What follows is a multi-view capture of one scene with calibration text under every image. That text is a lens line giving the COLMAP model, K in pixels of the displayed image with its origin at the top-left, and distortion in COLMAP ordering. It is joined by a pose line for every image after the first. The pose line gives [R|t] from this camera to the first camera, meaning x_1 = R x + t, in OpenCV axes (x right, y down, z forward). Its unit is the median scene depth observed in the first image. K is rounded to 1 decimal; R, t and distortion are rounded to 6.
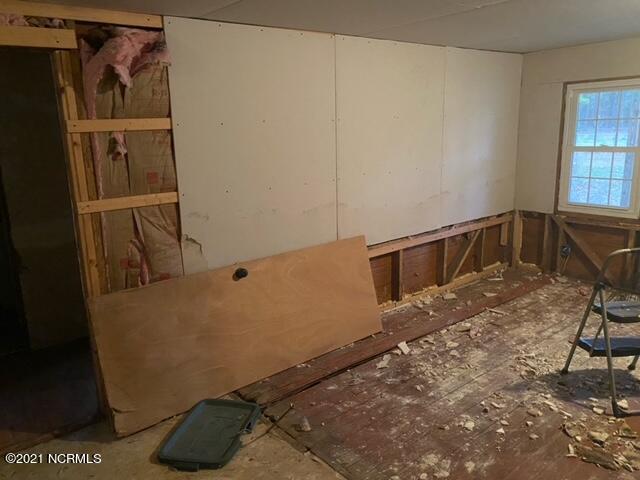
lens RADIAL K [[489.6, 0, 322.1], [0, 489.6, 235.1], [0, 0, 1]] dist [0.041603, -0.046920]
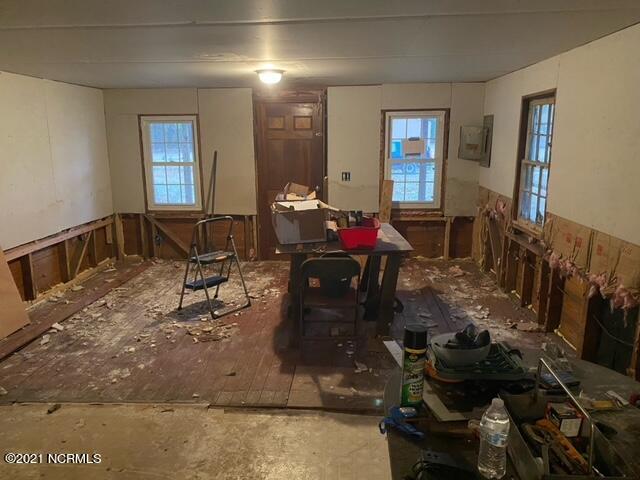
lens RADIAL K [[489.6, 0, 319.1], [0, 489.6, 234.5], [0, 0, 1]] dist [0.041603, -0.046920]
pose [[0.672232, -0.120038, 0.730544, -0.219077], [0.149333, 0.988471, 0.025006, 0.058570], [-0.725123, 0.092285, 0.682407, -0.266380]]
